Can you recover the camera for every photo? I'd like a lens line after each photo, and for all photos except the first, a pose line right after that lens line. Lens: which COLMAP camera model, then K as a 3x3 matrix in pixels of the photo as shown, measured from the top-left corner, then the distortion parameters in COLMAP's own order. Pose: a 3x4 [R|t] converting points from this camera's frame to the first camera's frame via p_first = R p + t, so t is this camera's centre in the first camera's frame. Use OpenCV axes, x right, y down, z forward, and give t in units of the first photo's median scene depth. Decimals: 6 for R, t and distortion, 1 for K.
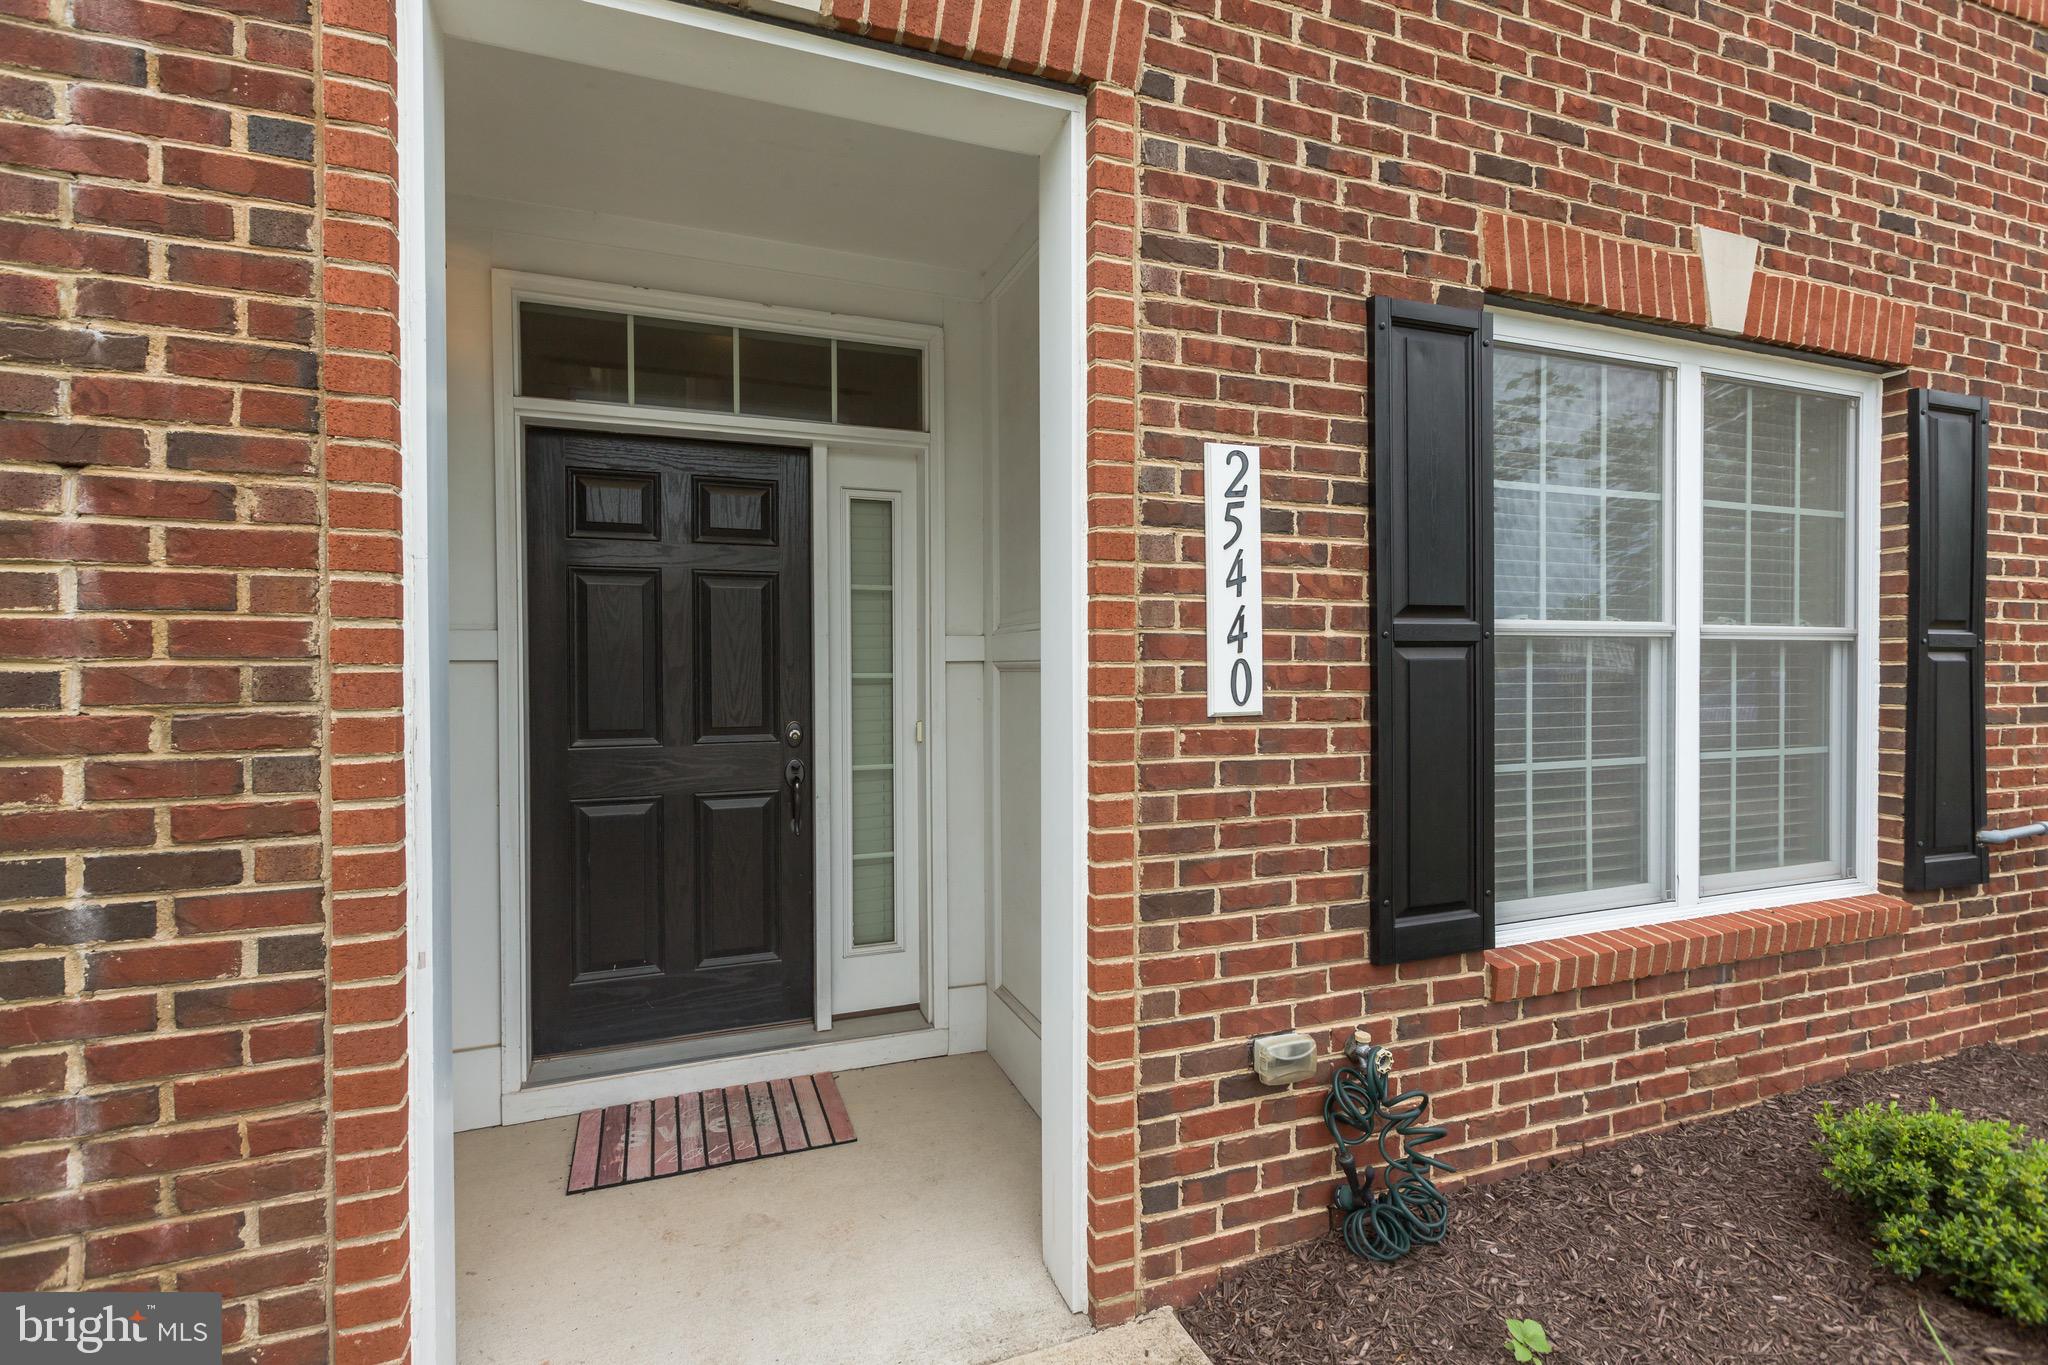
lens RADIAL K [[919.8, 0, 1015.5], [0, 919.8, 677.4], [0, 0, 1]] dist [0.004520, 0.000719]
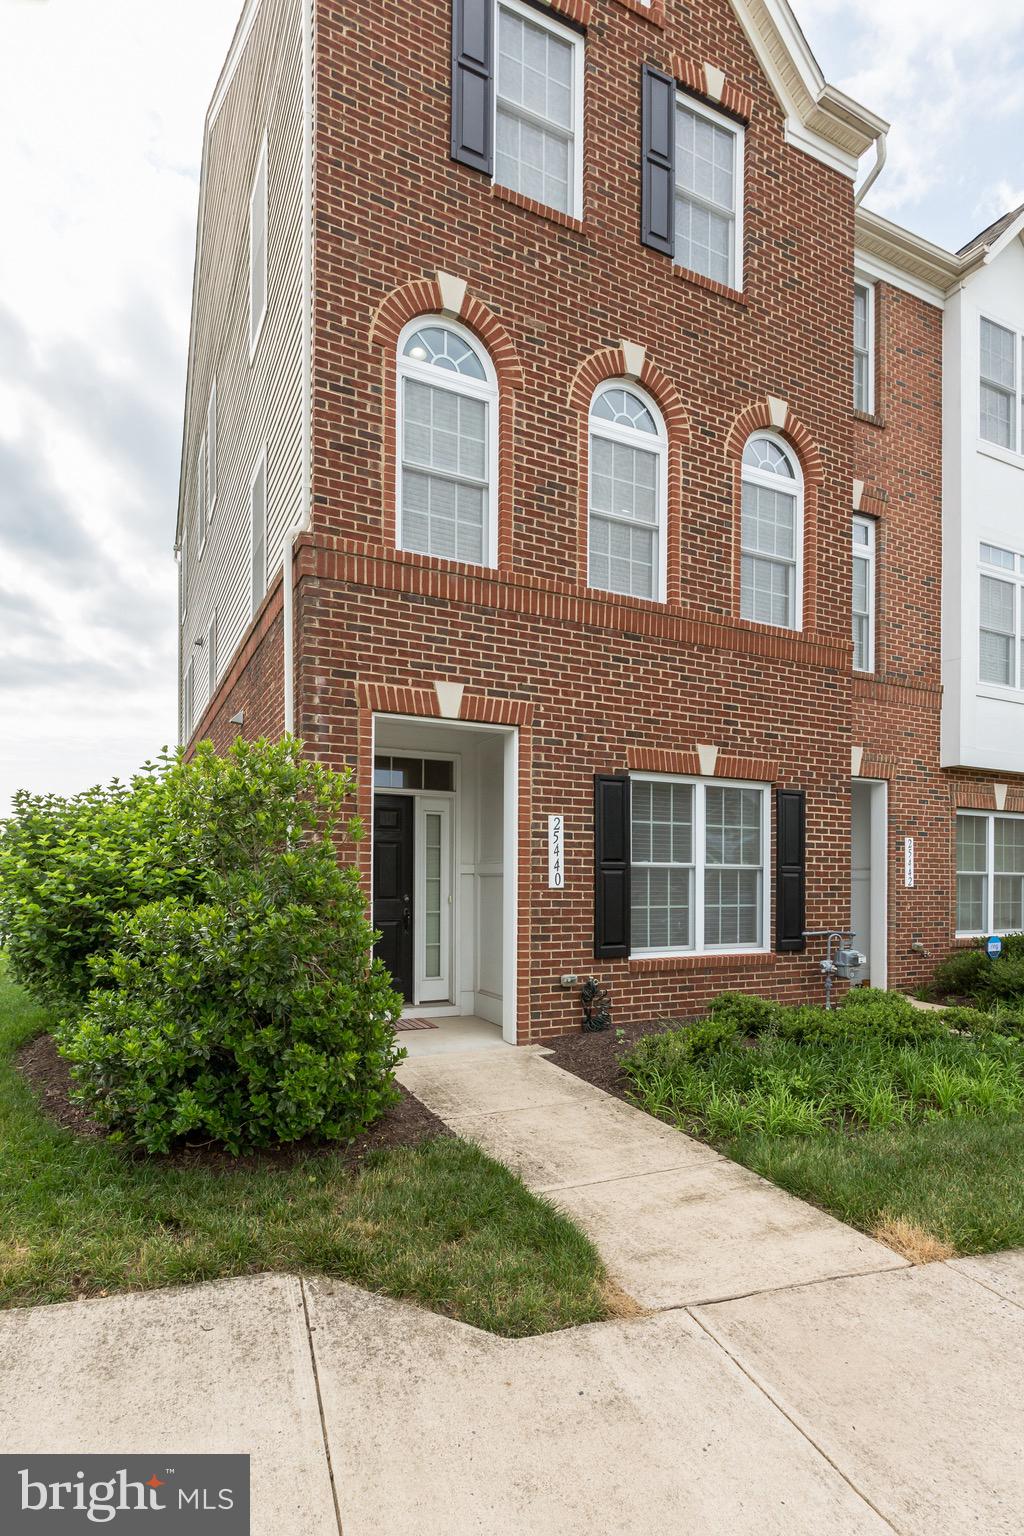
lens RADIAL K [[777.8, 0, 498.8], [0, 777.8, 877.6], [0, 0, 1]] dist [0.002043, 0.001716]
pose [[0.994674, 0.009164, 0.102660, -0.299038], [-0.007230, 0.999790, -0.019193, 0.058236], [-0.102815, 0.018349, 0.994531, -1.991129]]
